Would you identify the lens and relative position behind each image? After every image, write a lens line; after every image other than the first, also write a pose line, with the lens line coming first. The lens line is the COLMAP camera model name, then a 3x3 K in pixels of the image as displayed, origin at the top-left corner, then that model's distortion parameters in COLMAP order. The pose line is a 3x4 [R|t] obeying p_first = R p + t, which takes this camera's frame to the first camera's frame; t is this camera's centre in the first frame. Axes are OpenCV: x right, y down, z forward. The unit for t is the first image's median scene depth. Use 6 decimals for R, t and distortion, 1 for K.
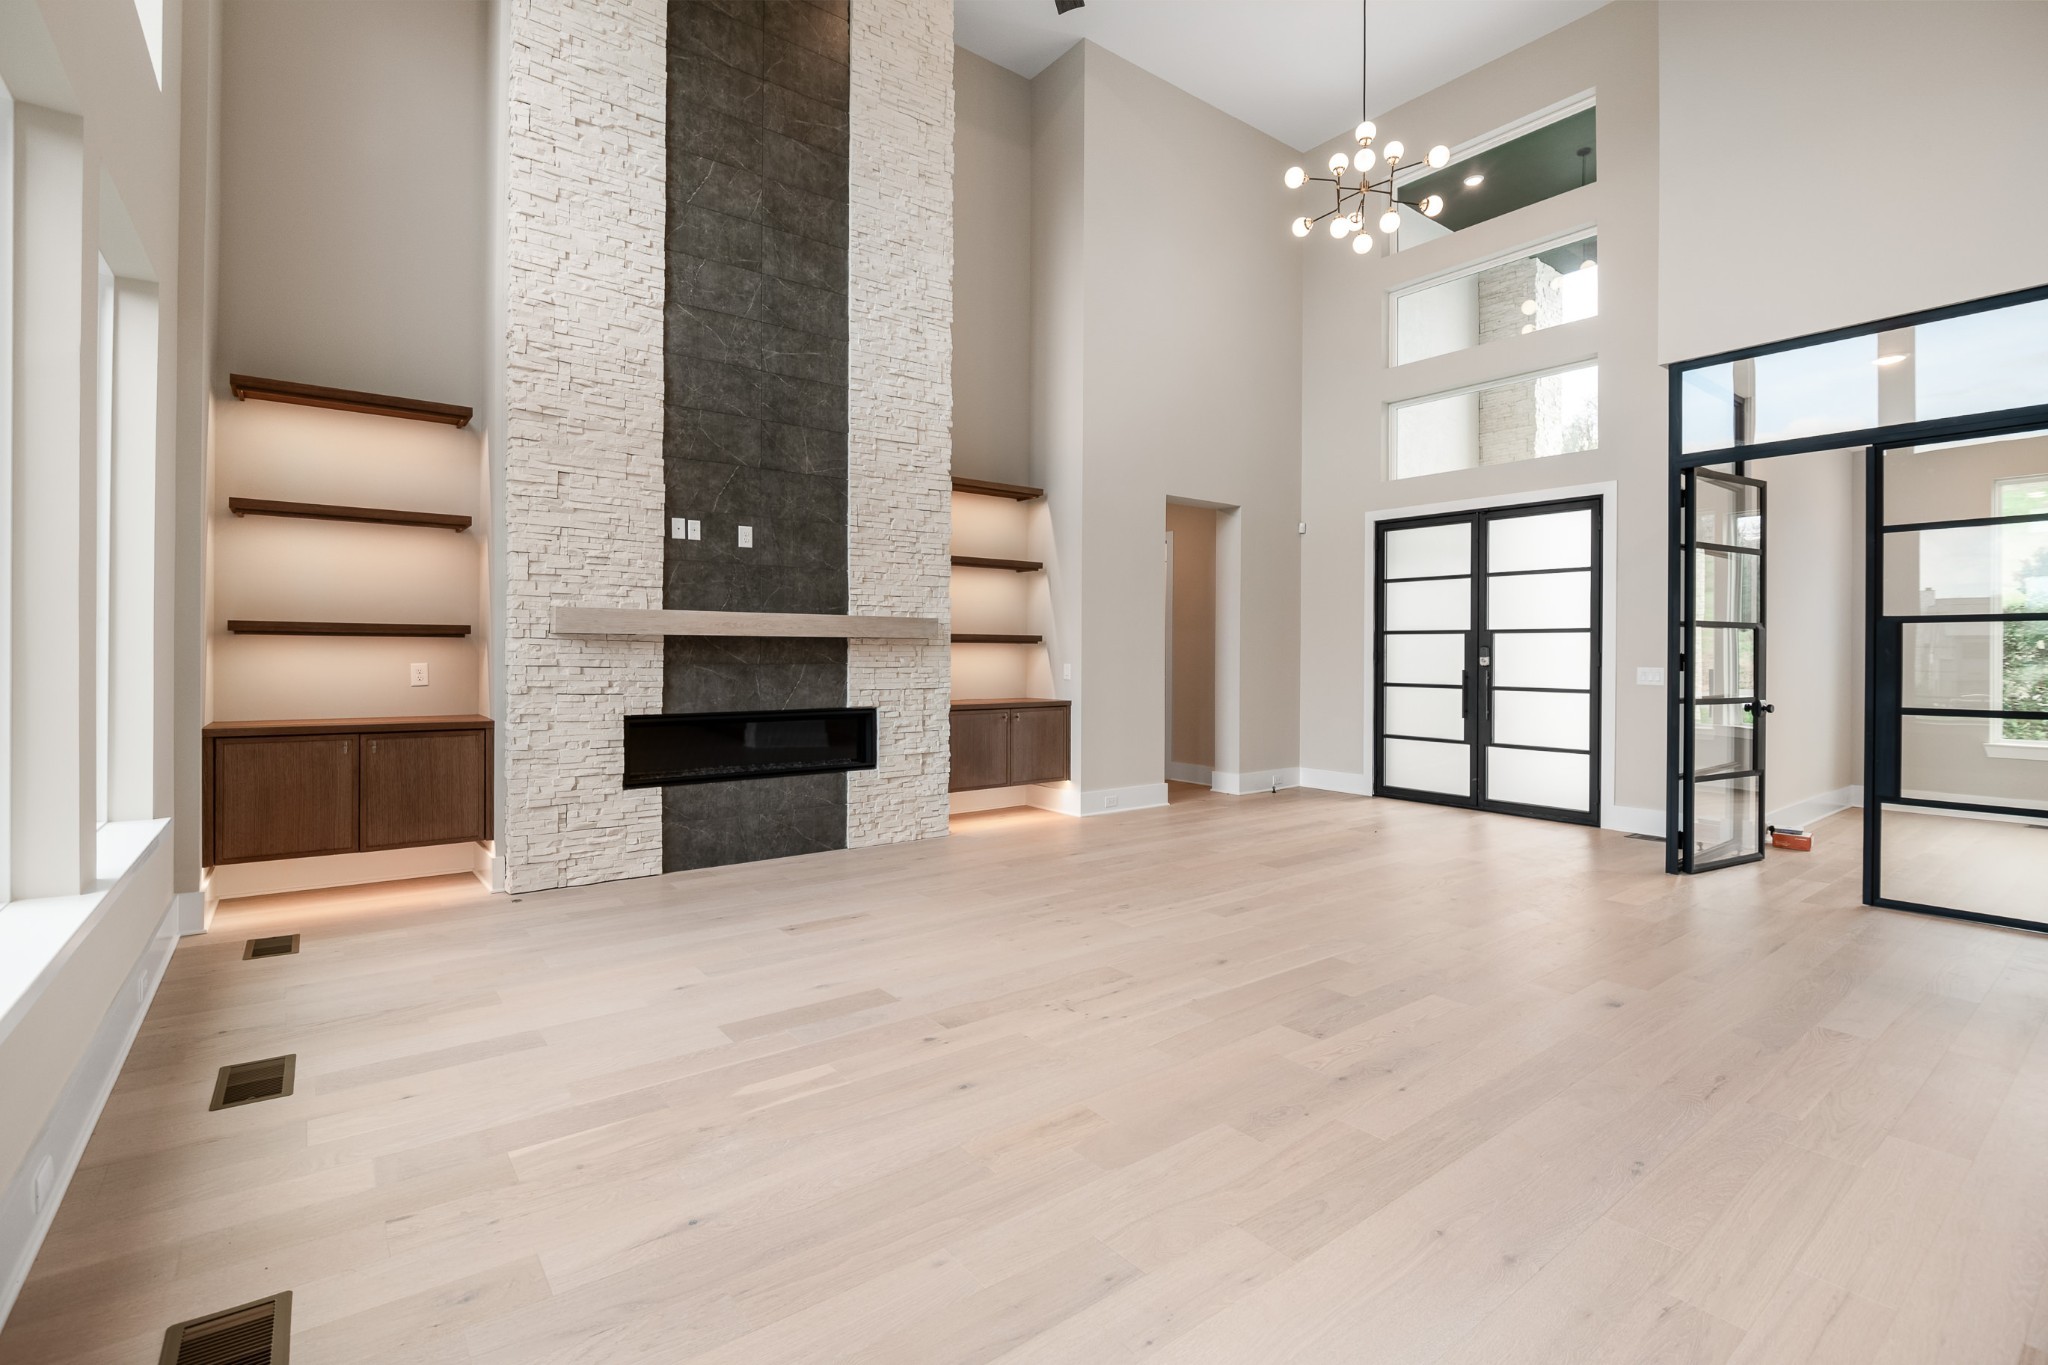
lens RADIAL K [[879.7, 0, 1025.1], [0, 879.7, 666.5], [0, 0, 1]] dist [0.001149, -0.012976]
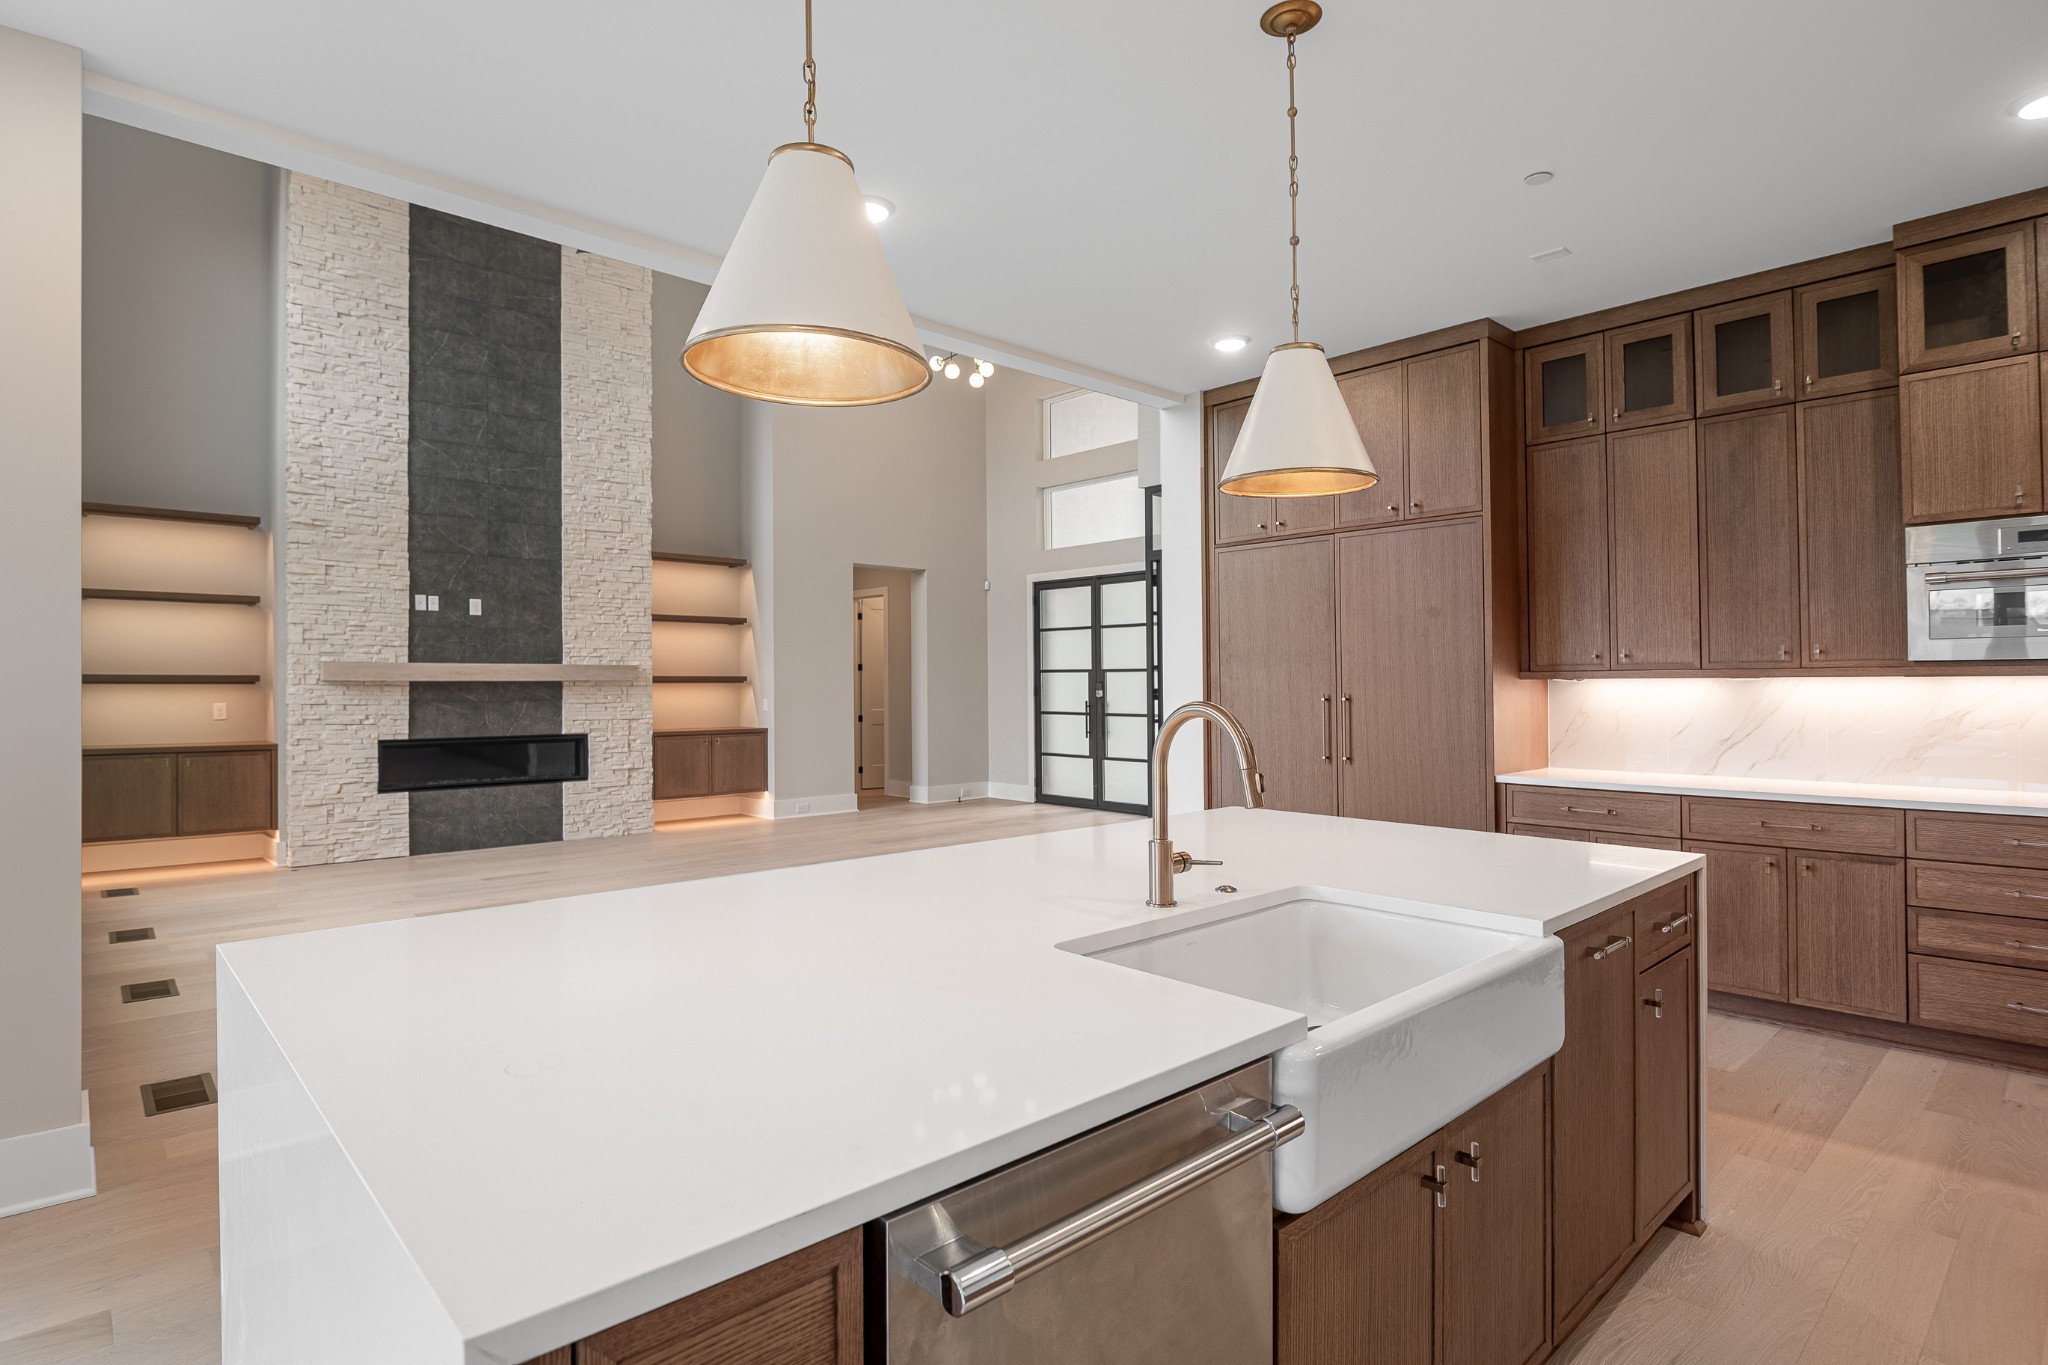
lens RADIAL K [[969.9, 0, 1017.3], [0, 969.9, 694.9], [0, 0, 1]] dist [-0.015131, -0.001079]
pose [[0.994121, -0.009733, 0.107837, 0.333562], [0.010512, 0.999923, -0.006661, 0.005311], [-0.107763, 0.007755, 0.994146, -0.537744]]
